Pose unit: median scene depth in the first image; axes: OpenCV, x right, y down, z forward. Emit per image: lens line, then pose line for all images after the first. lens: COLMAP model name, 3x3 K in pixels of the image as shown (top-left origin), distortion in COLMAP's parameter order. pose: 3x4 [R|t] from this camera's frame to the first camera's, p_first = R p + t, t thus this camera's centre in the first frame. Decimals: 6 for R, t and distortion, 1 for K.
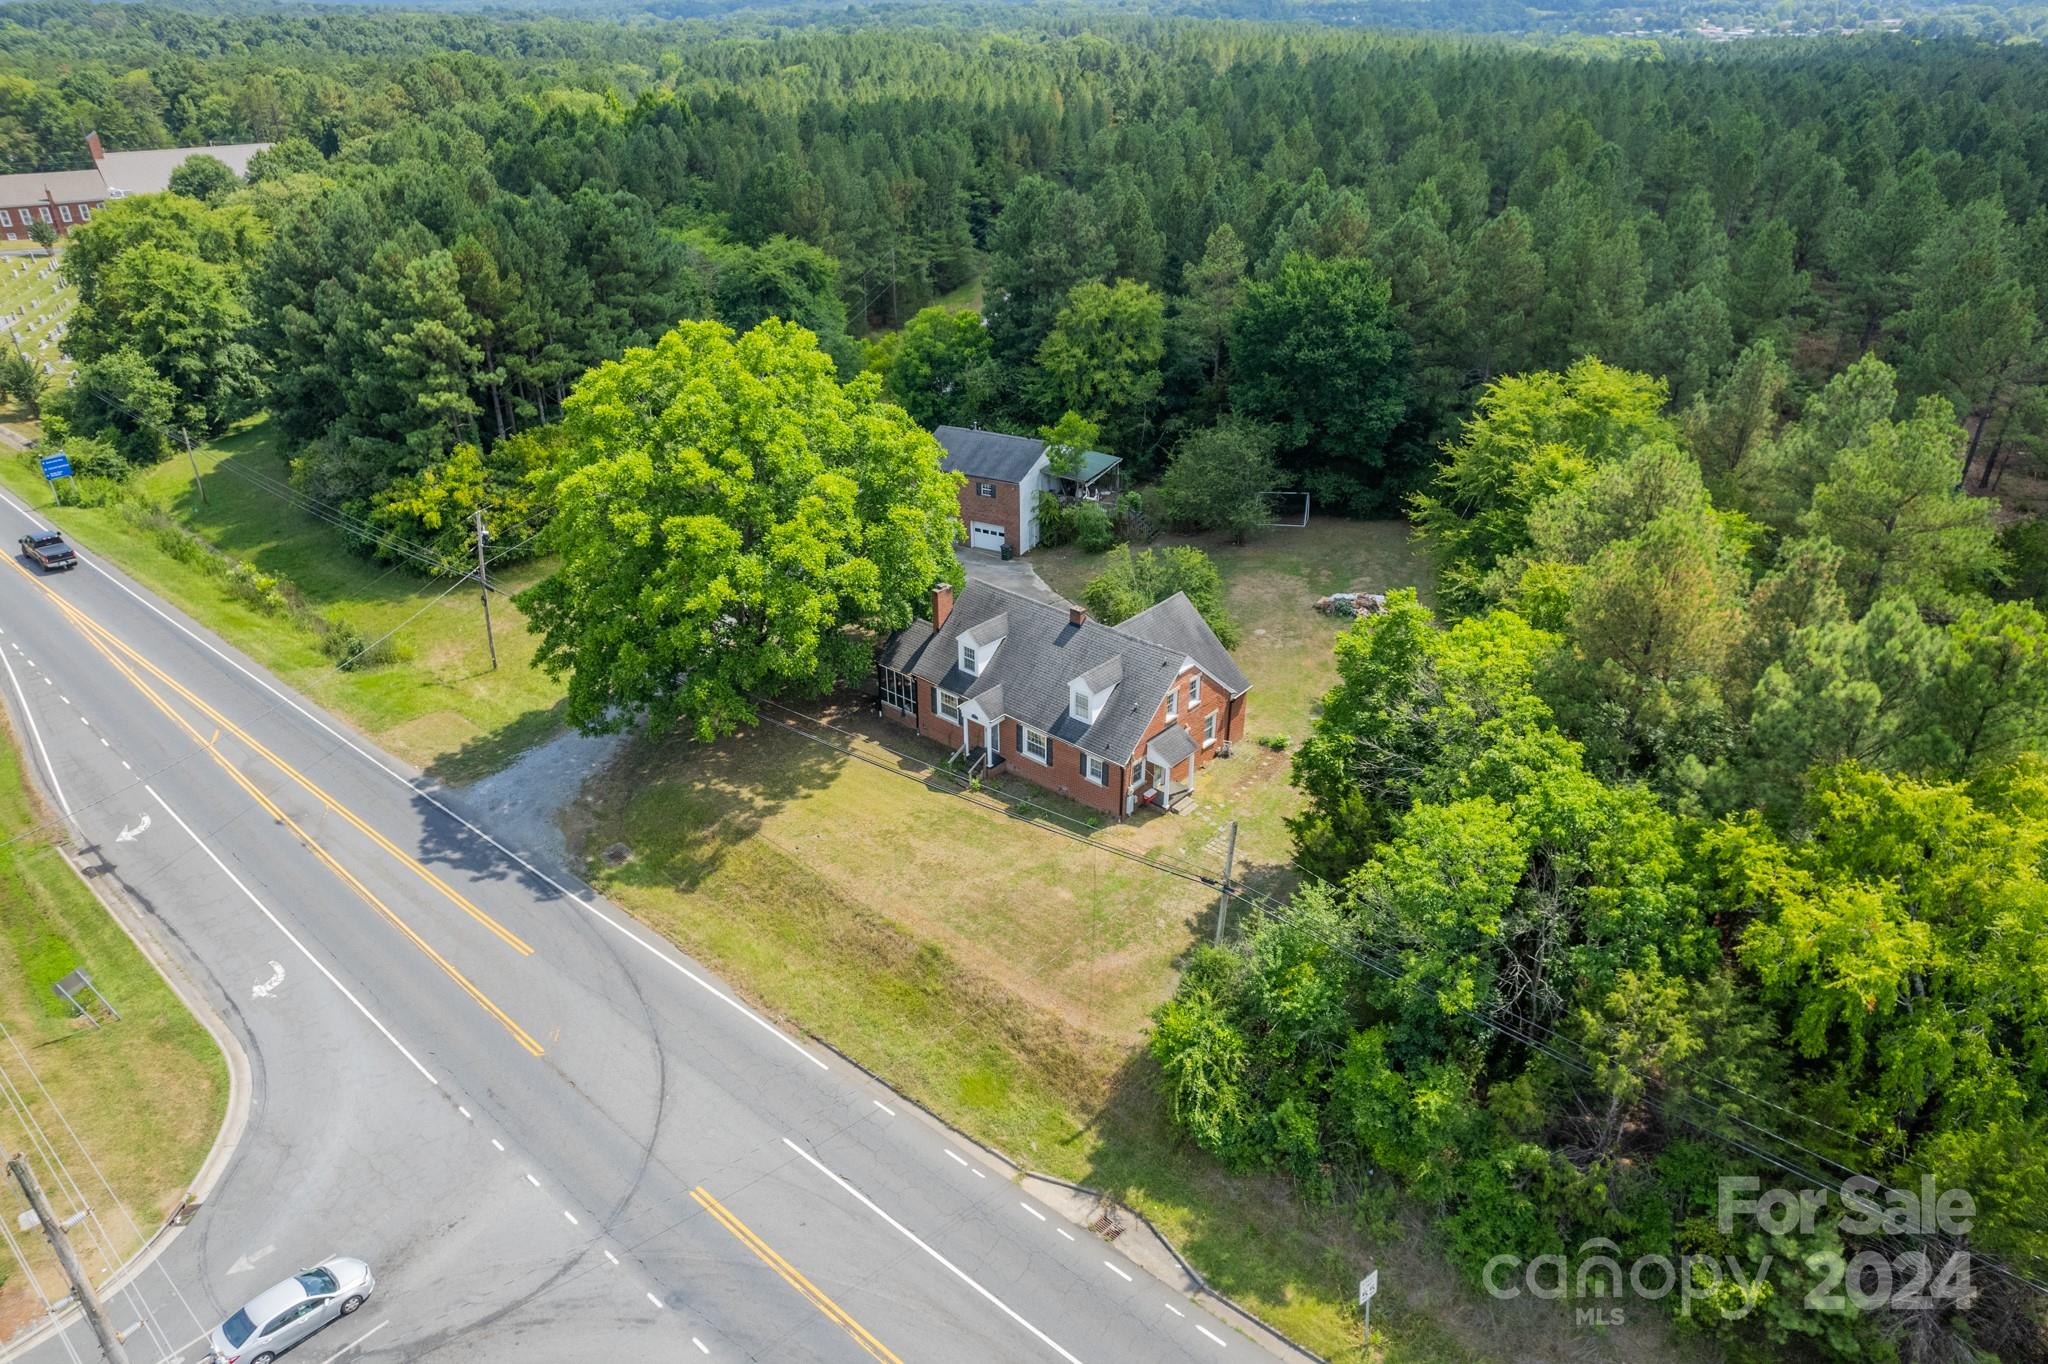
lens RADIAL K [[1301.3, 0, 1024.0], [0, 1301.3, 682.0], [0, 0, 1]] dist [-0.091625, 0.087889]
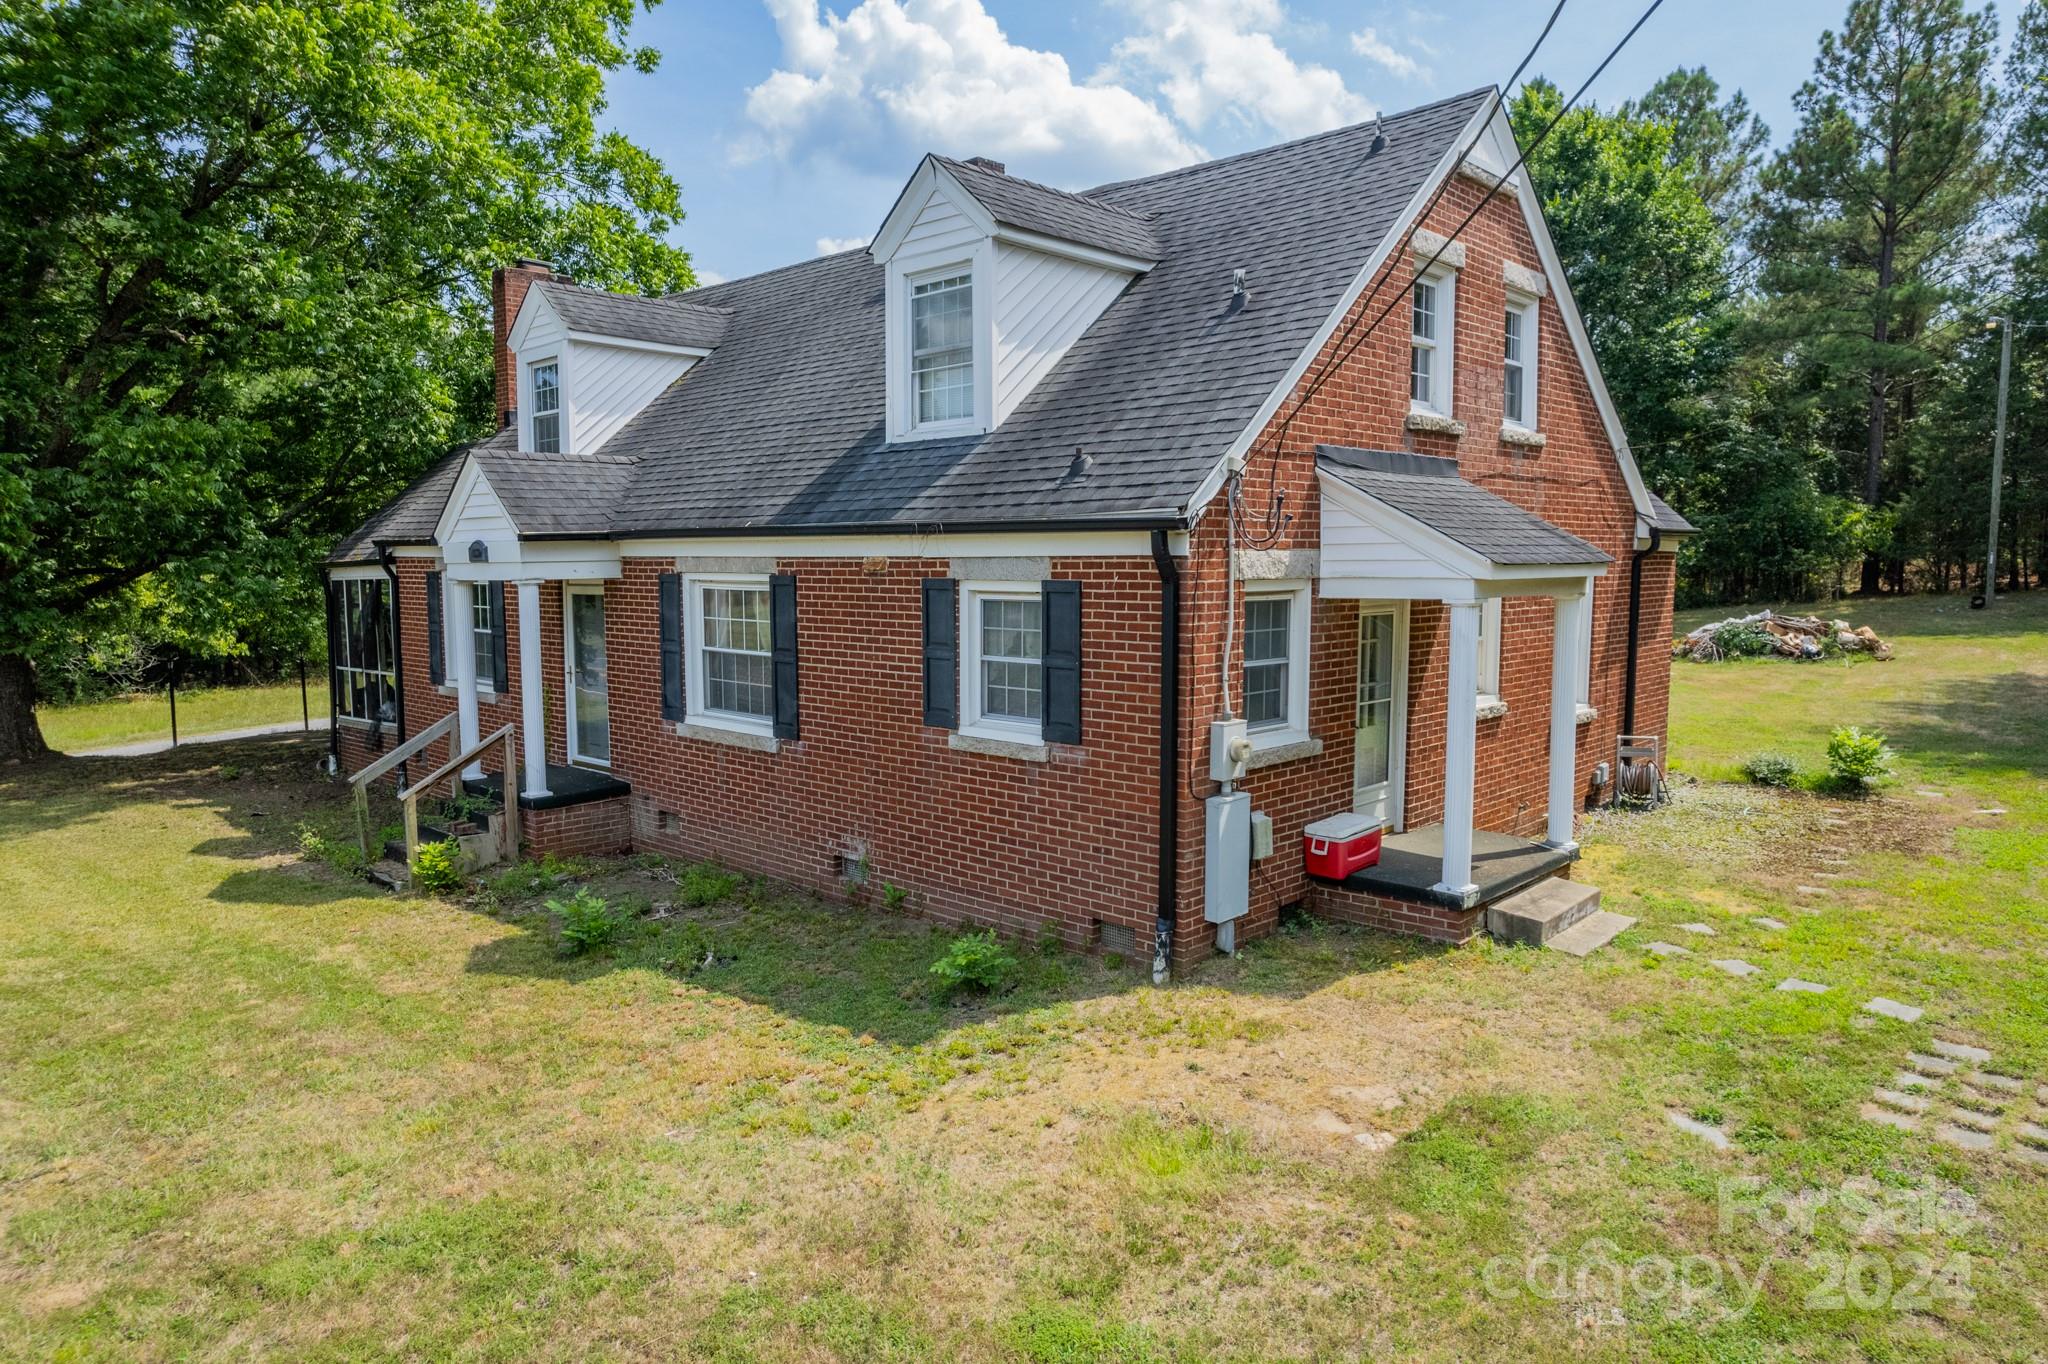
lens RADIAL K [[1301.3, 0, 1024.0], [0, 1301.3, 682.0], [0, 0, 1]] dist [-0.091625, 0.087889]
pose [[0.999493, 0.002804, -0.031710, 0.062281], [-0.014479, 0.927158, -0.374391, 0.131054], [0.028350, 0.374661, 0.926728, 0.846123]]
